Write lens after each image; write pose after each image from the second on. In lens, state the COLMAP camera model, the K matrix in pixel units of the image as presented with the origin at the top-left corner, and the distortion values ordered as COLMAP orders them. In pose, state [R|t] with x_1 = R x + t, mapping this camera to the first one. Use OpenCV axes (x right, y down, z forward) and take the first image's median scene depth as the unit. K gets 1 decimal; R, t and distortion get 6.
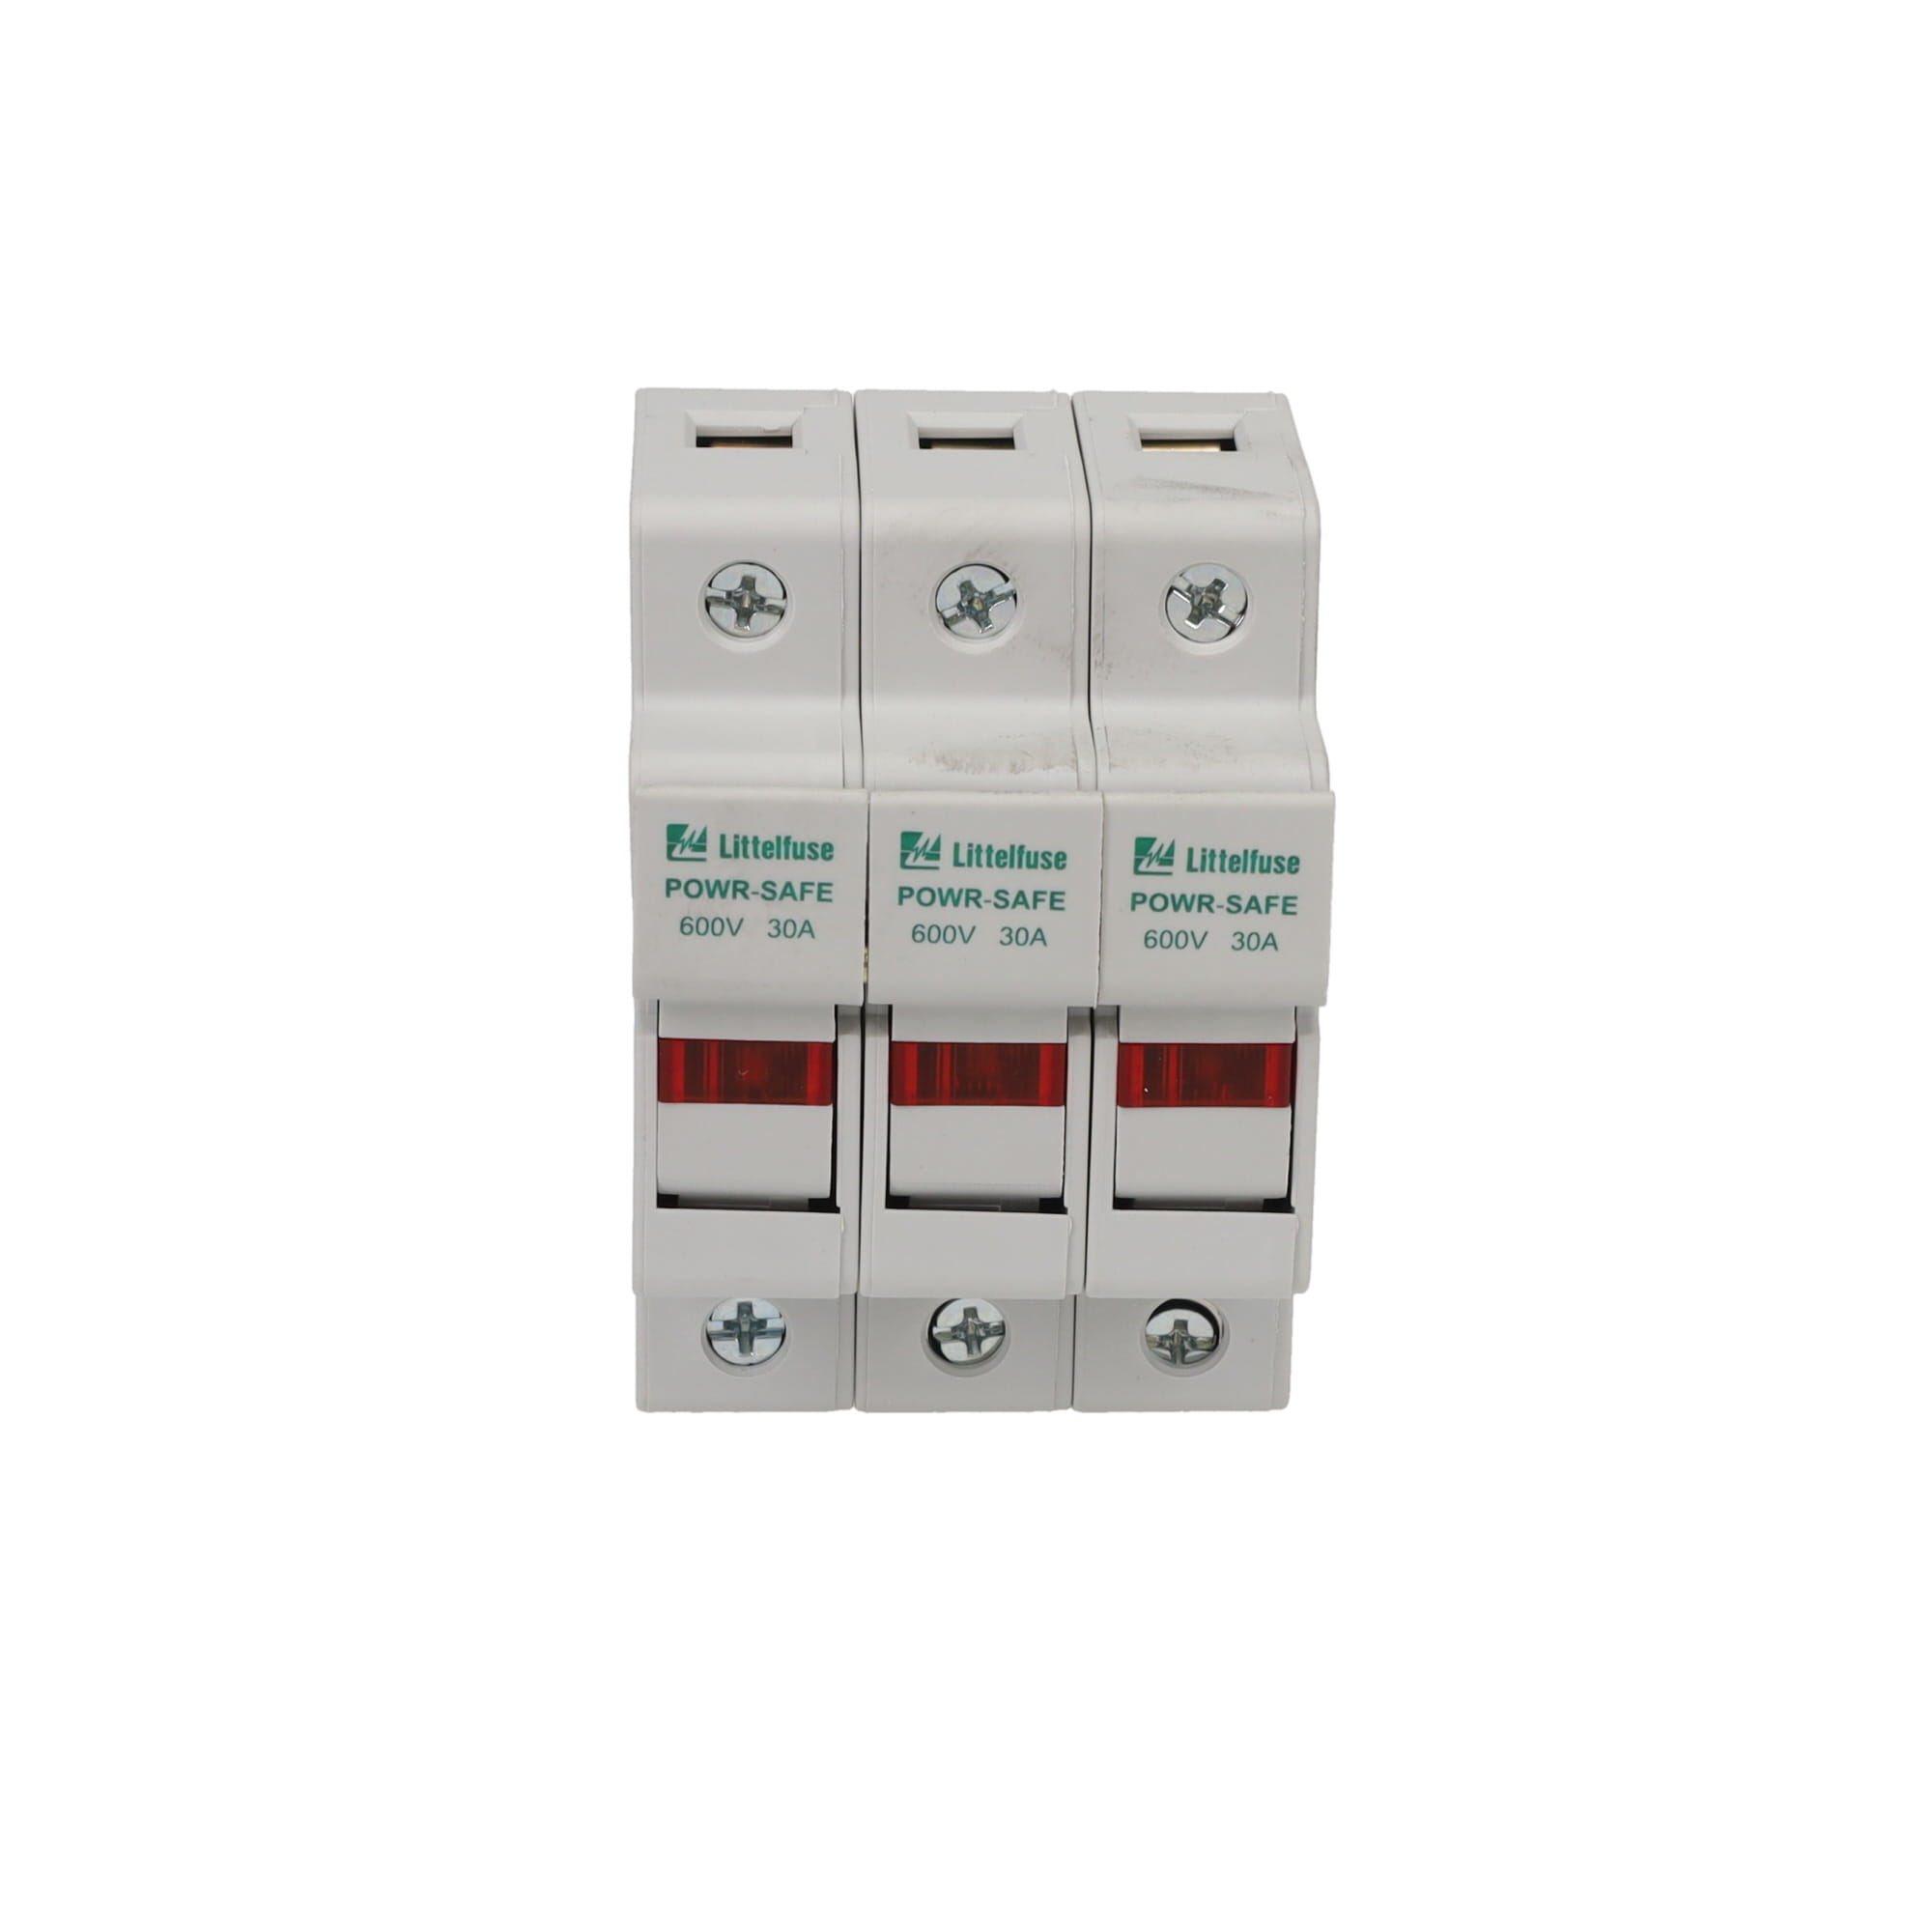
lens RADIAL K [[6542.9, 0, 964.4], [0, 6542.9, 964.8], [0, 0, 1]] dist [0.126227, 0.000000]
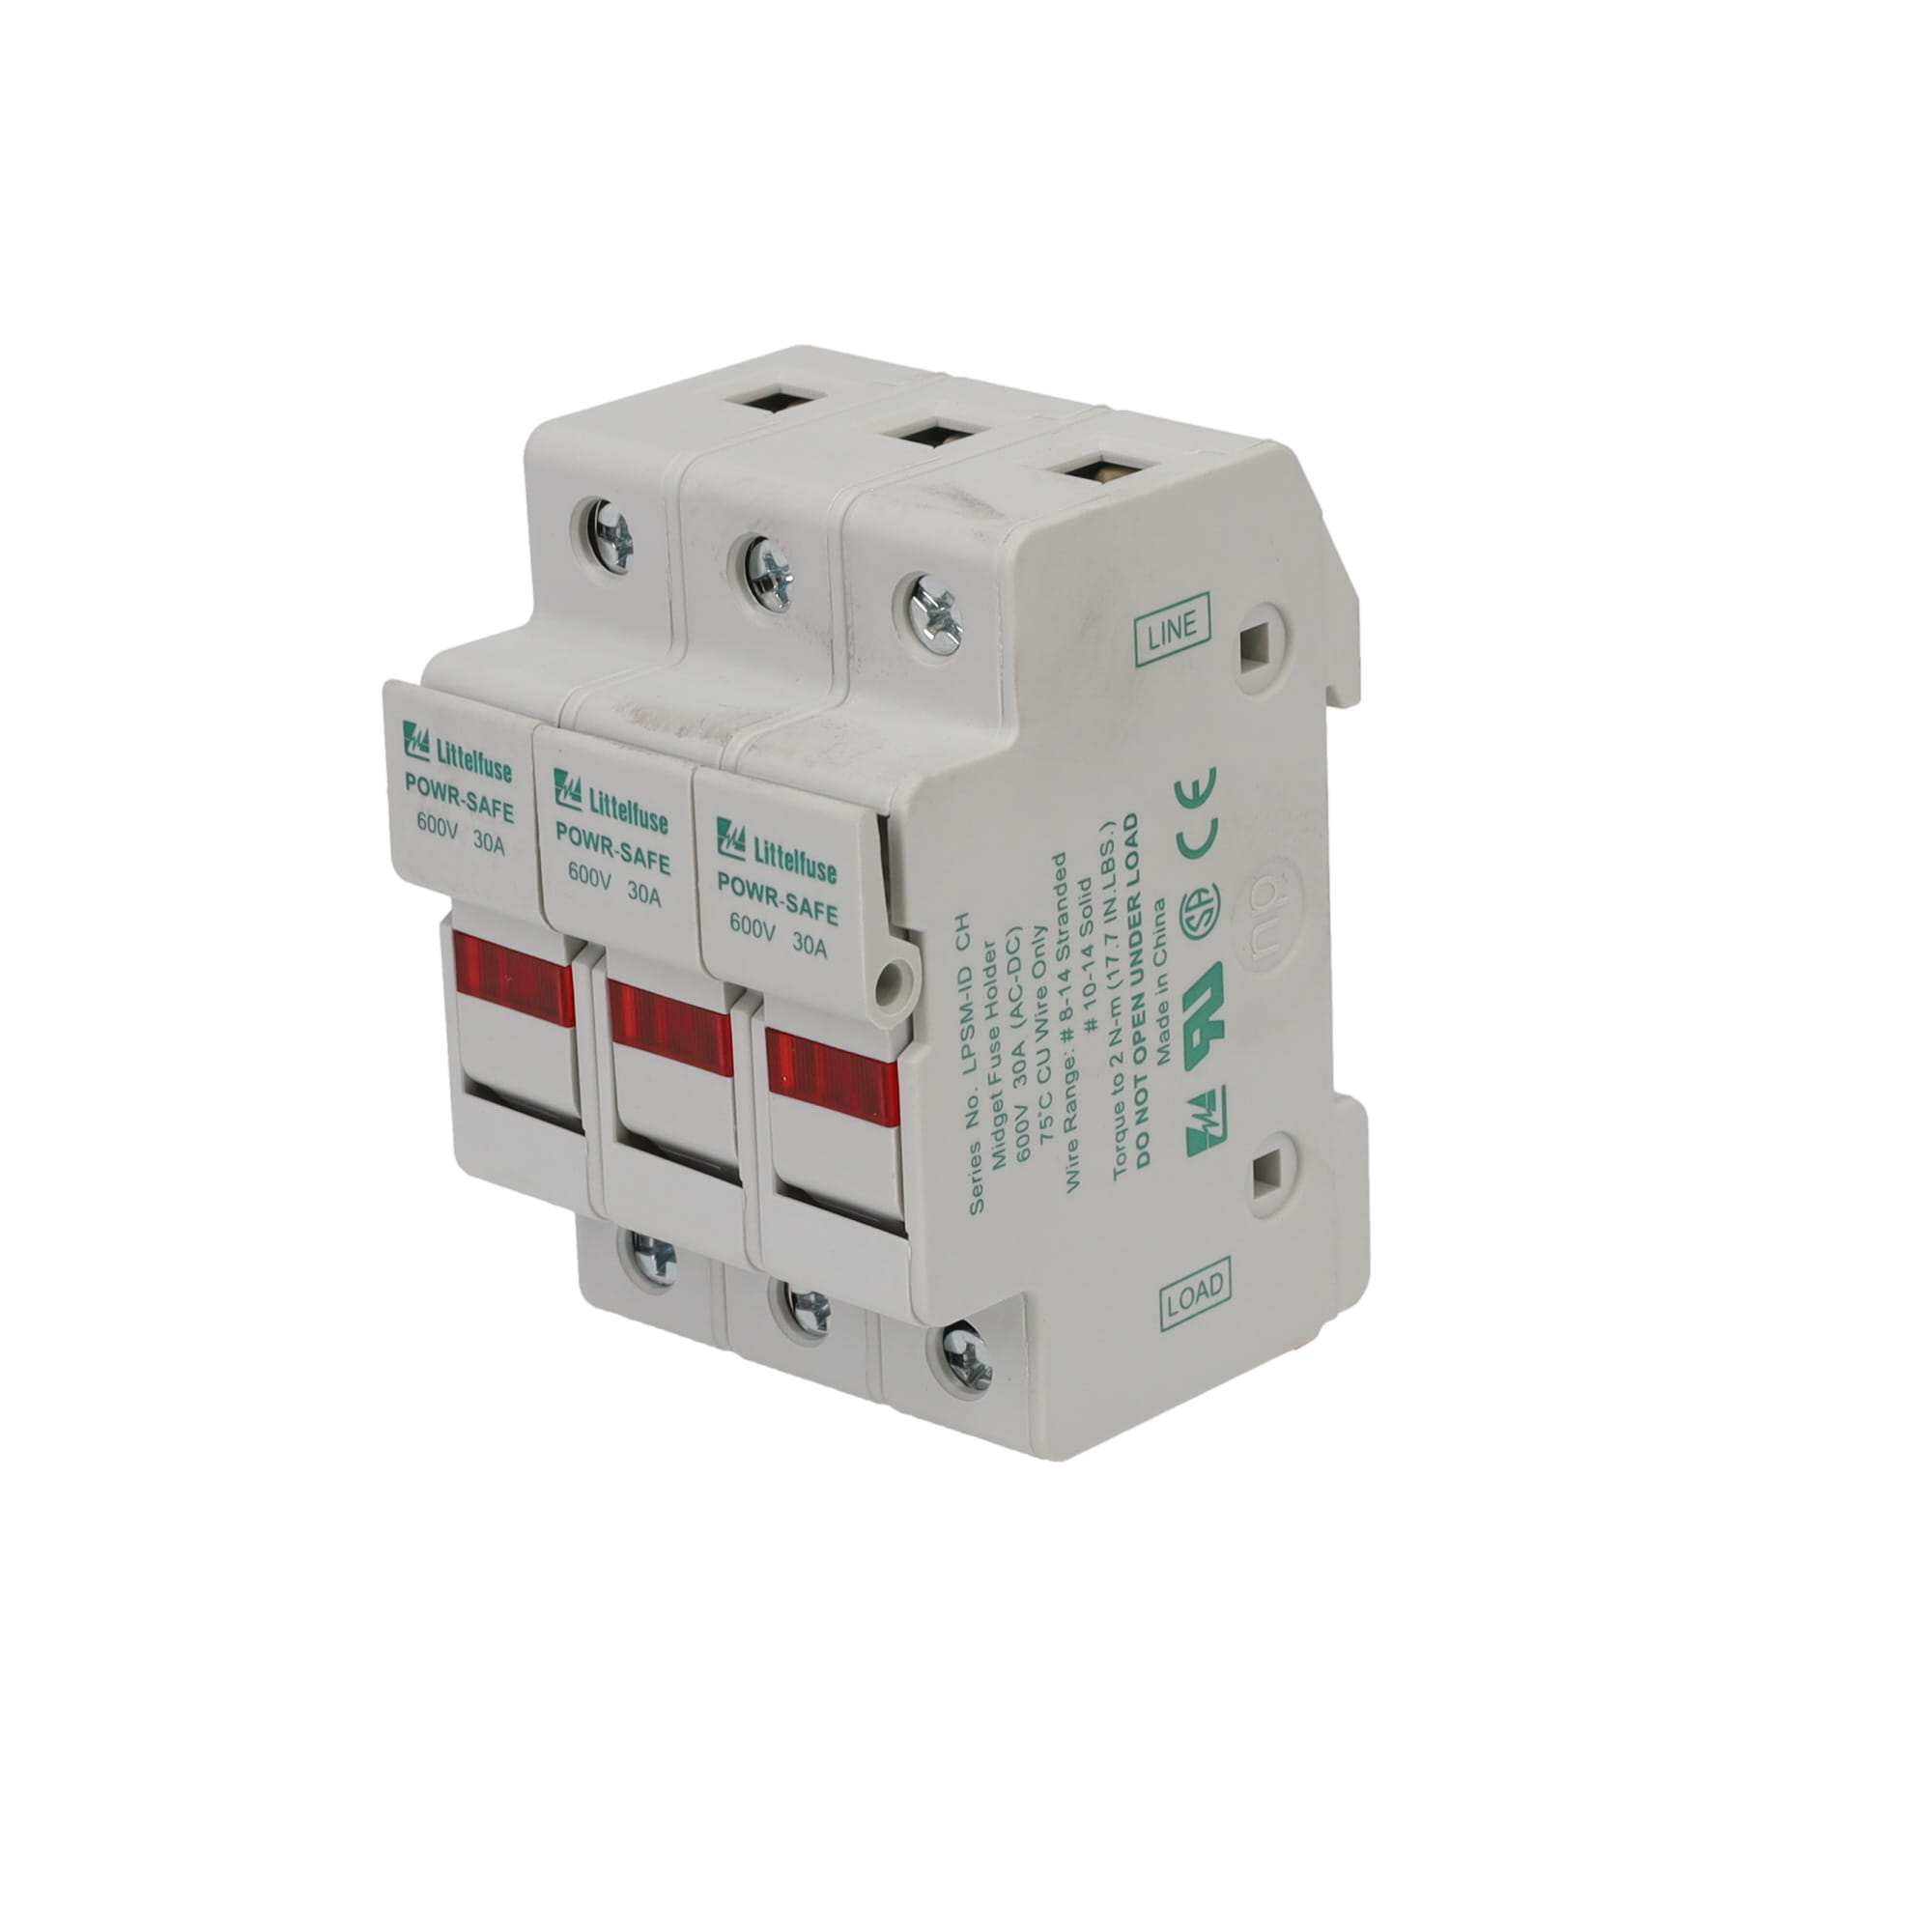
lens RADIAL K [[6542.9, 0, 969.3], [0, 6542.9, 963.7], [0, 0, 1]] dist [0.126227, 0.000000]
pose [[0.698120, 0.199663, -0.687578, 0.747994], [-0.209061, 0.975325, 0.070954, -0.076673], [0.684779, 0.094212, 0.722635, 0.298364]]
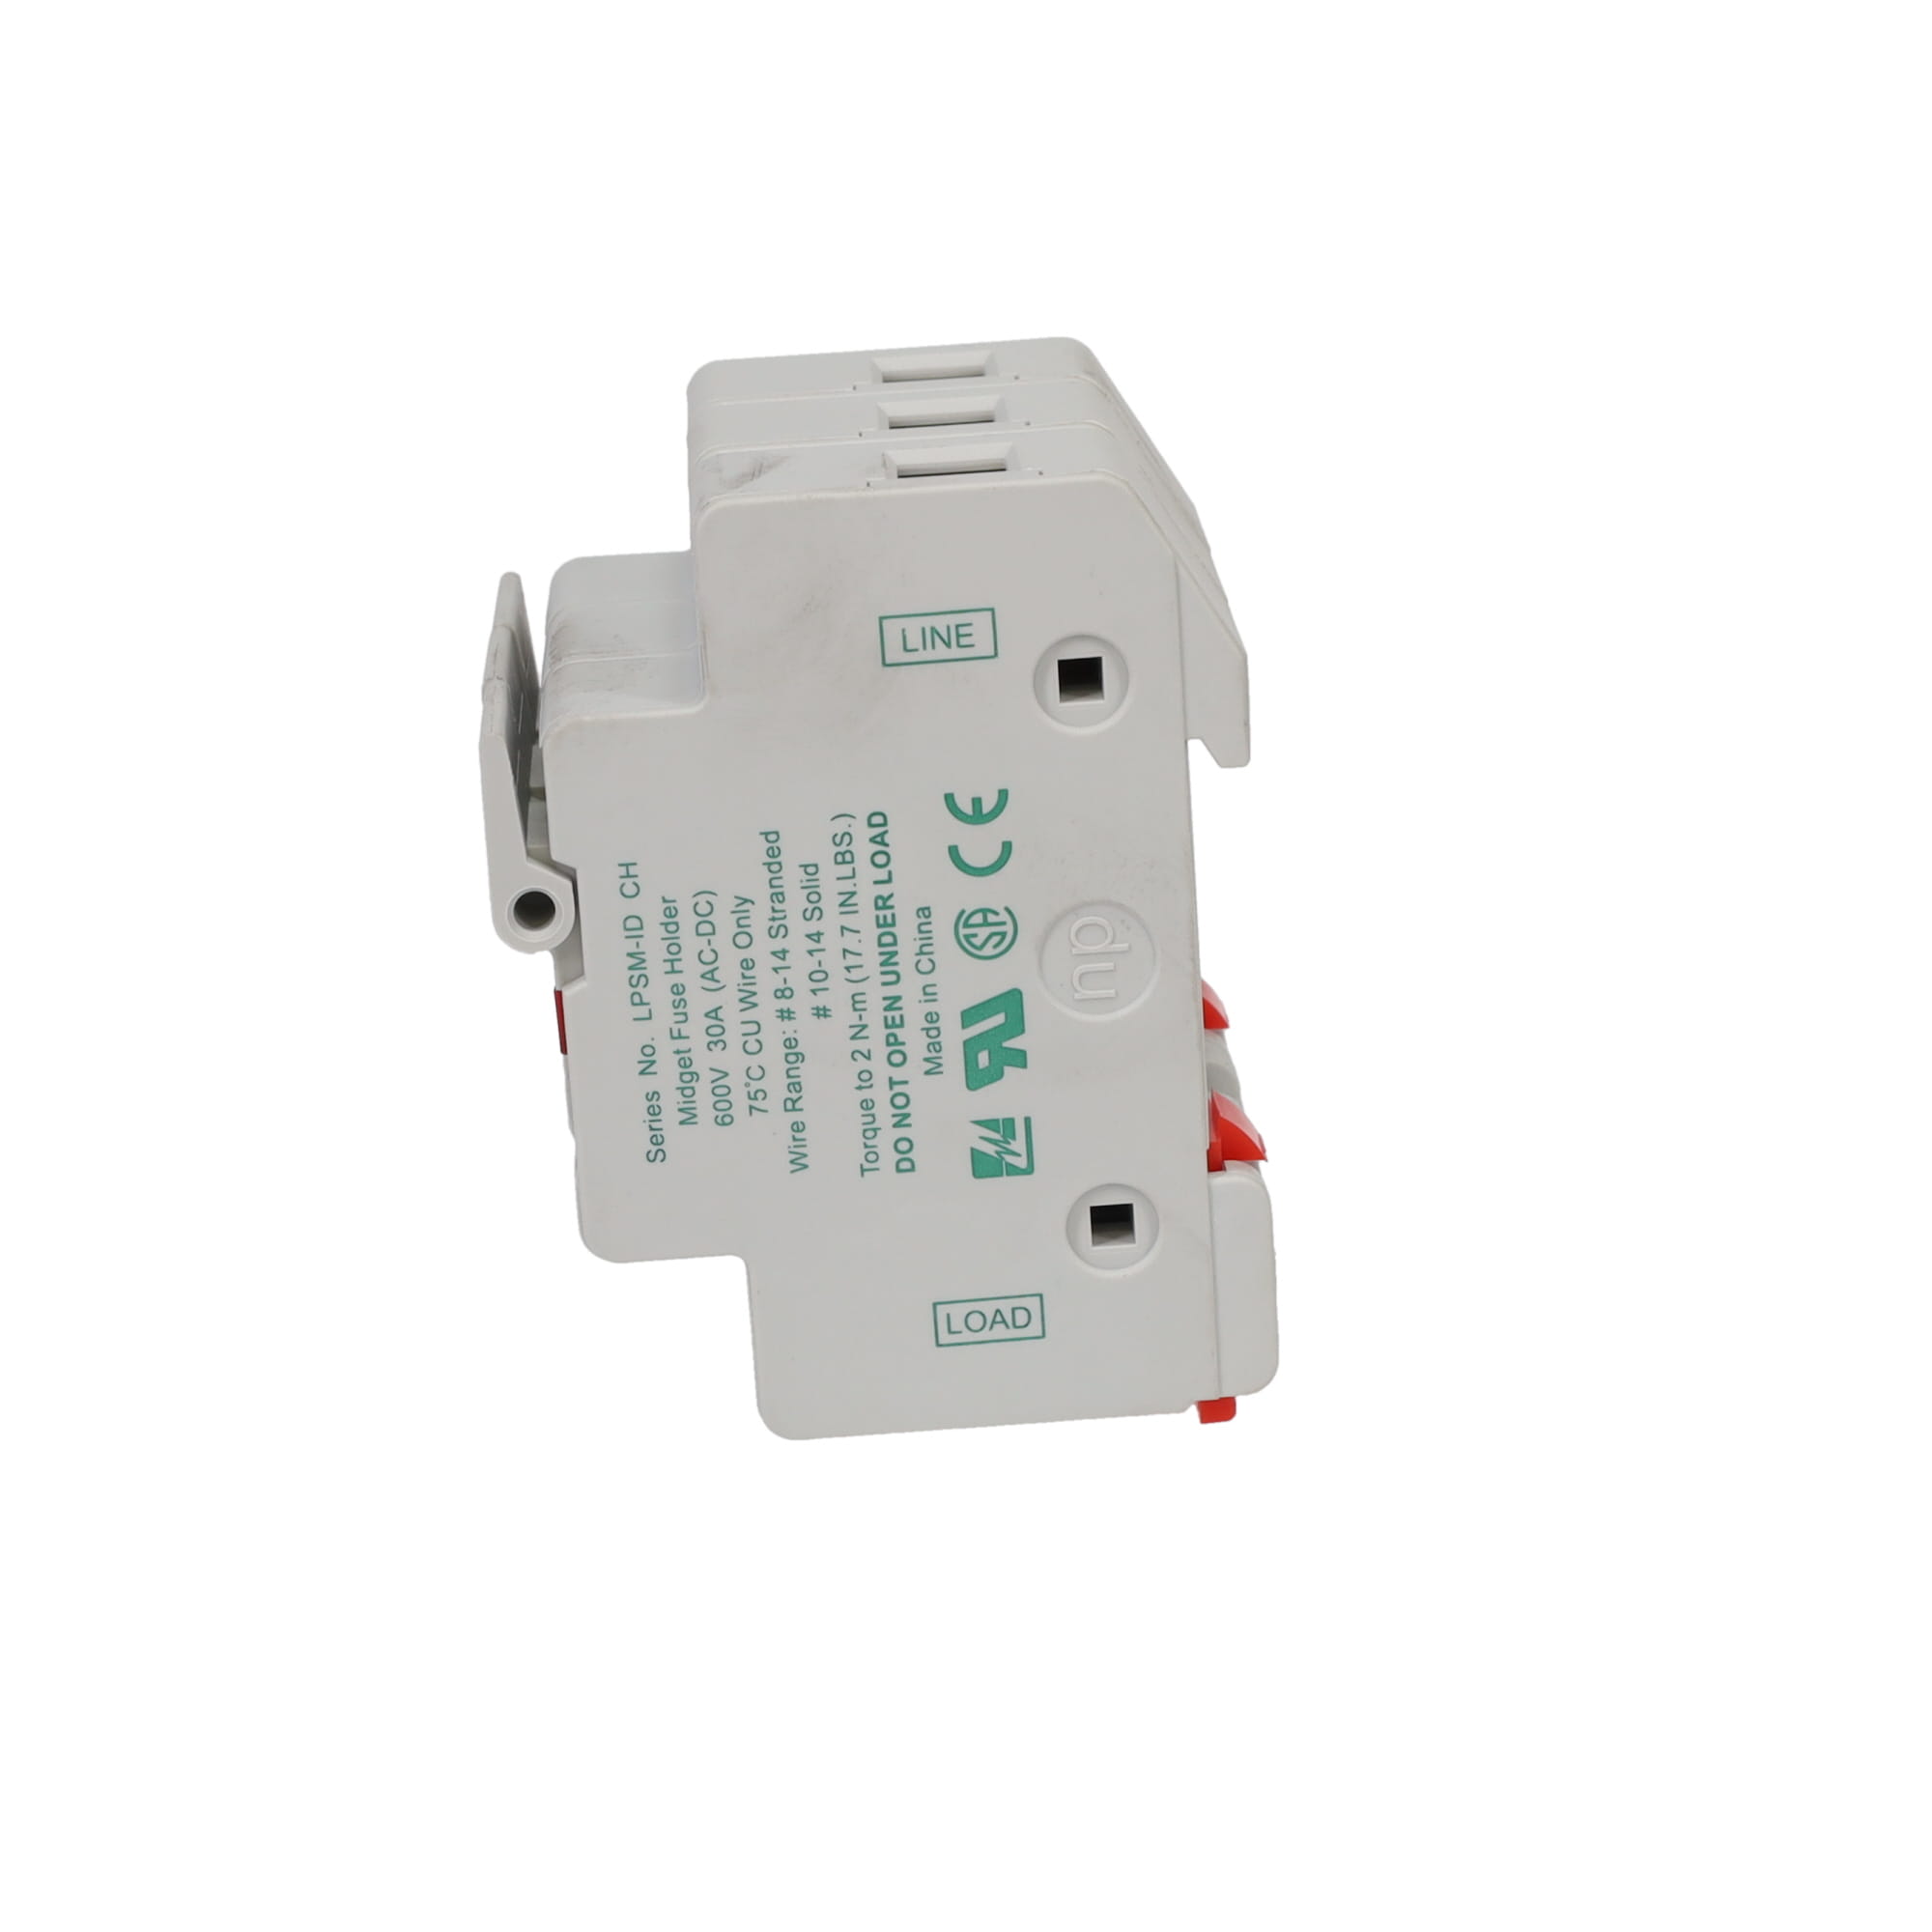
lens RADIAL K [[6542.9, 0, 963.7], [0, 6542.9, 971.7], [0, 0, 1]] dist [0.126227, 0.000000]
pose [[-0.003424, 0.271166, -0.962527, 1.049242], [-0.305209, 0.916321, 0.259234, -0.278827], [0.952279, 0.294659, 0.079624, 0.992139]]
